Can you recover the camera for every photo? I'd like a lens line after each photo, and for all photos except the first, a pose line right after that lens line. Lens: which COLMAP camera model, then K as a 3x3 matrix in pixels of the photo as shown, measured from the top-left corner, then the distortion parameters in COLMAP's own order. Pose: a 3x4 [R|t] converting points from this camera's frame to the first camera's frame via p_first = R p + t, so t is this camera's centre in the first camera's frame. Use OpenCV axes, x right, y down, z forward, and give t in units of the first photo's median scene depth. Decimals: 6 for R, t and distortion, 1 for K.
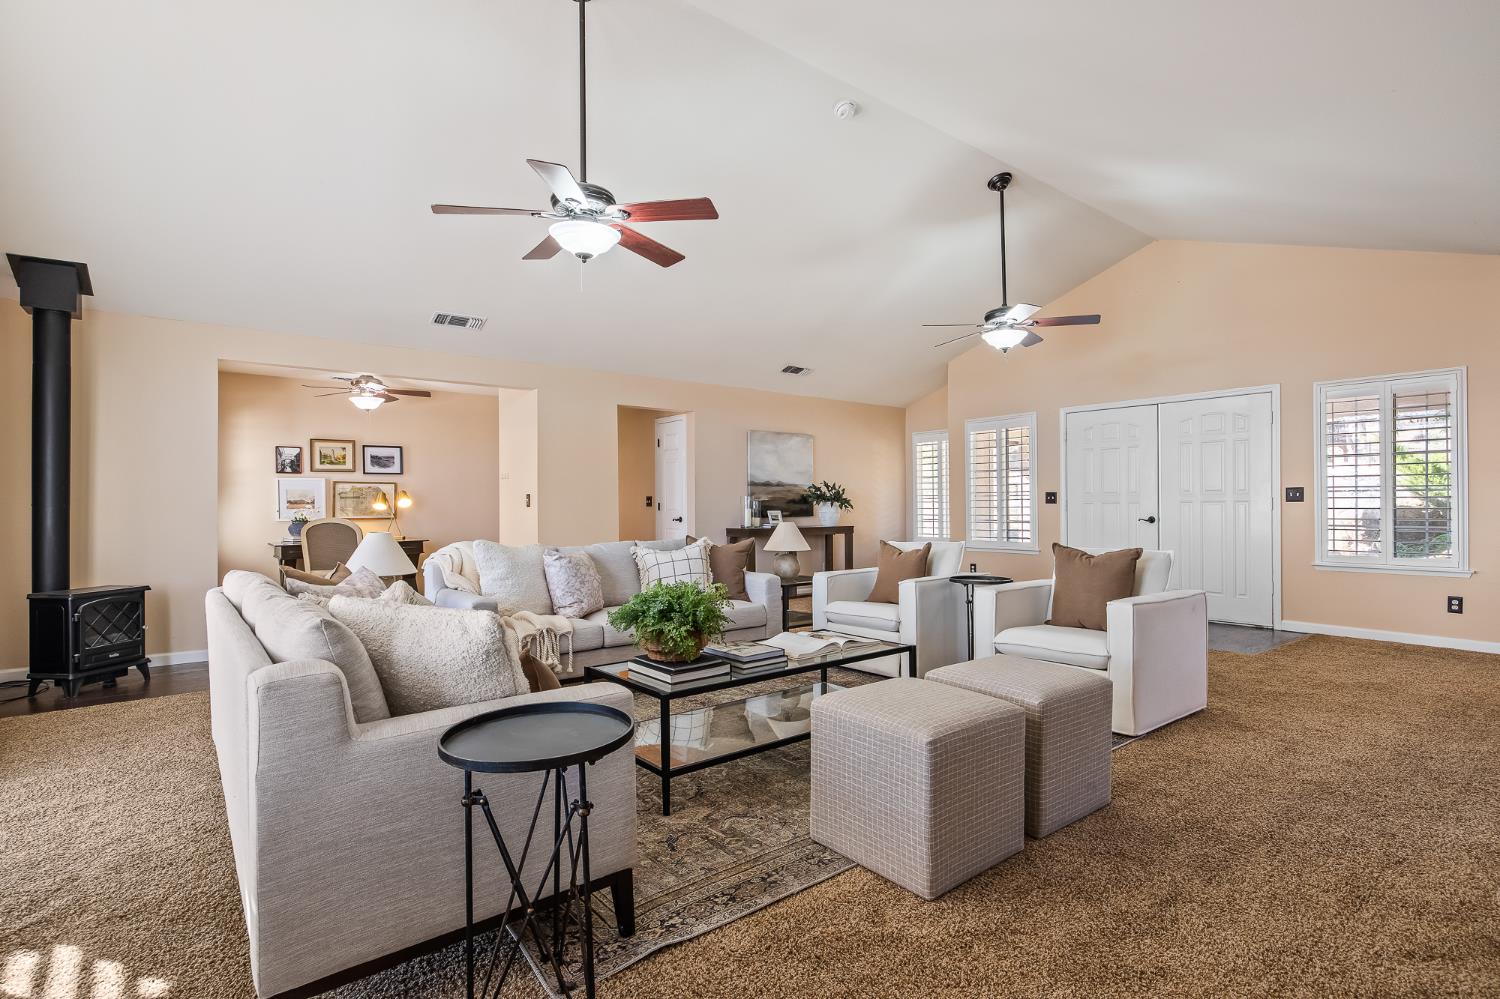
lens RADIAL K [[738.6, 0, 755.6], [0, 738.6, 502.9], [0, 0, 1]] dist [0.006091, 0.000661]
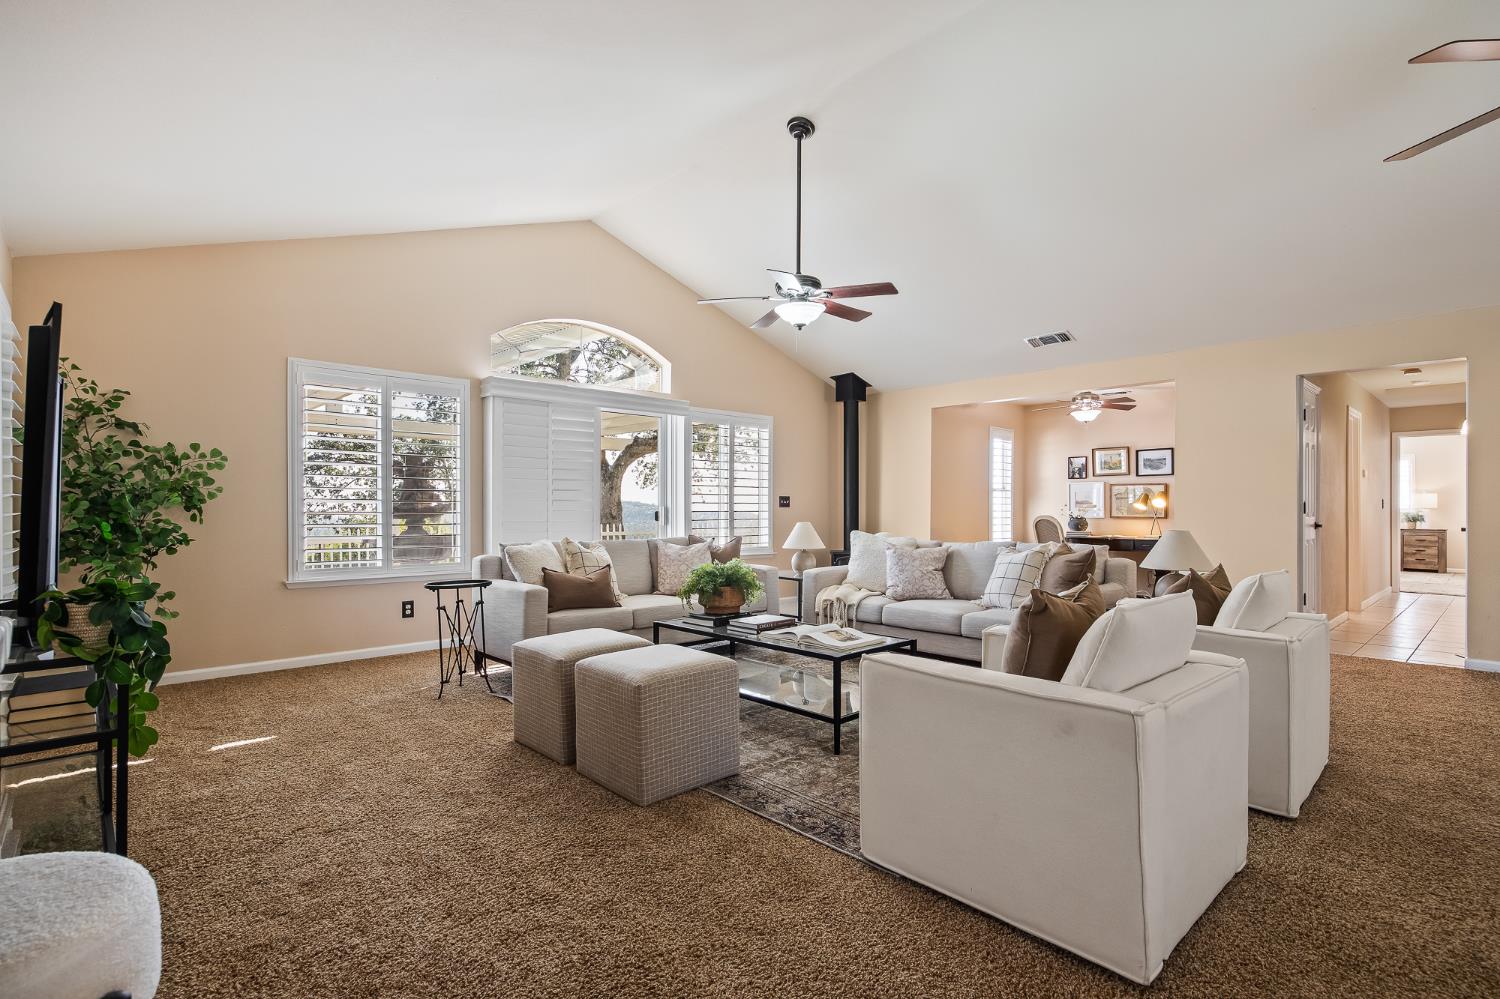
lens RADIAL K [[720.1, 0, 748.8], [0, 720.1, 507.0], [0, 0, 1]] dist [-0.001264, 0.000000]
pose [[0.059754, 0.004243, -0.998204, 0.505389], [0.003316, 0.999985, 0.004449, -0.000655], [0.998208, -0.003576, 0.059739, 0.376985]]
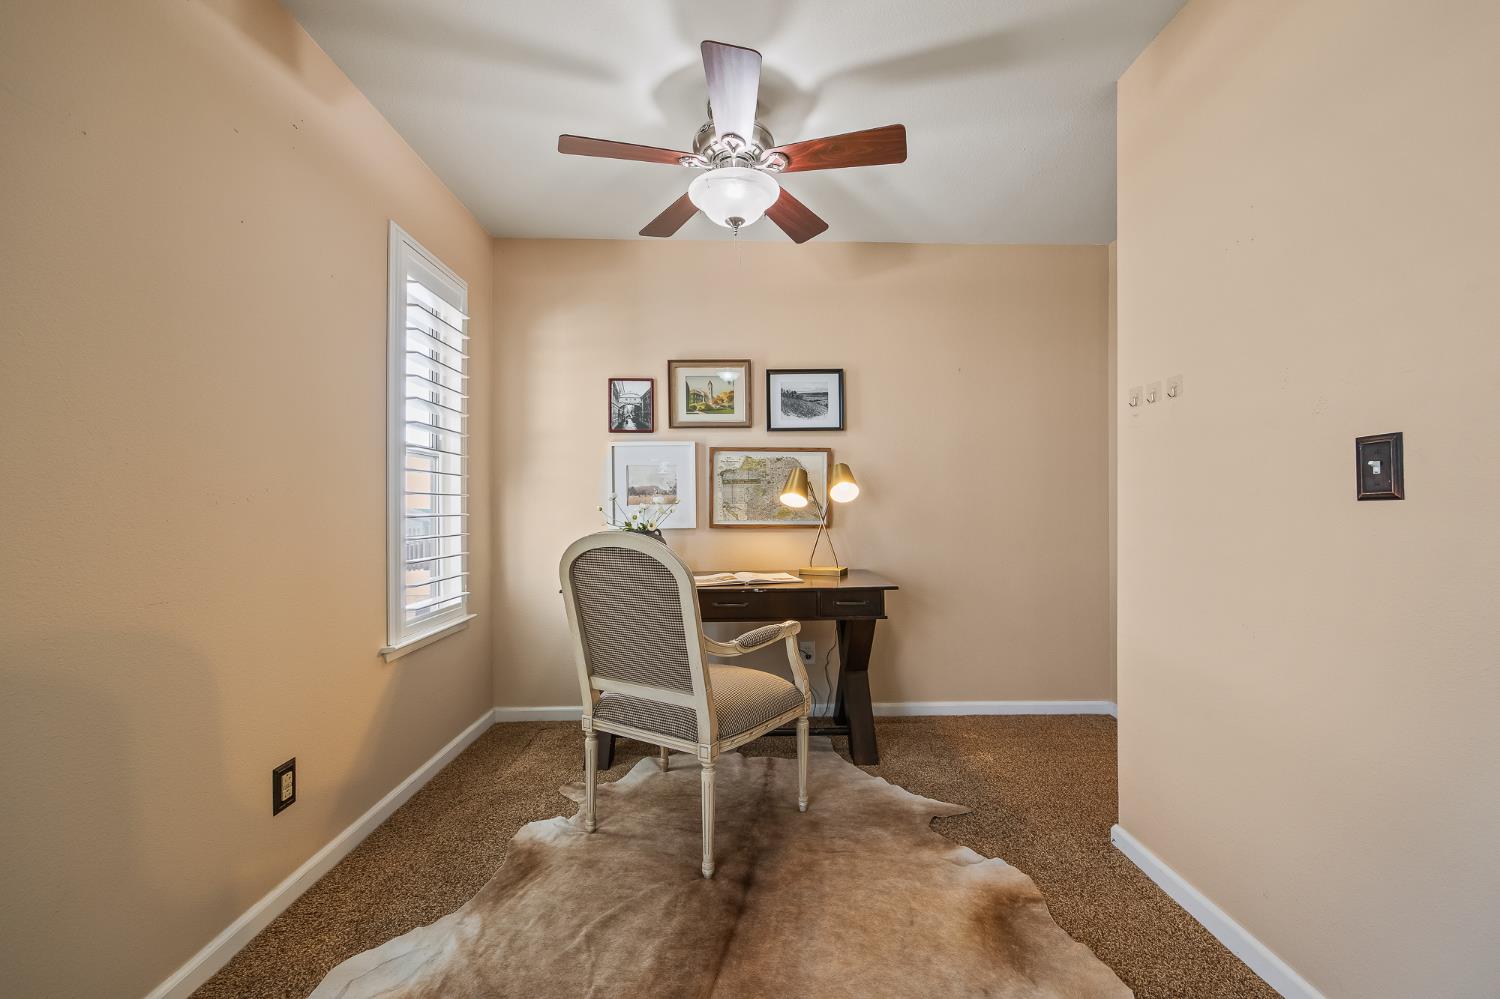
lens RADIAL K [[623.8, 0, 761.4], [0, 623.8, 502.4], [0, 0, 1]] dist [0.003264, 0.000067]
pose [[0.800512, 0.001241, -0.599316, -0.303305], [0.001960, 0.999987, 0.004689, 0.004382], [0.599314, -0.004928, 0.800499, 0.698009]]
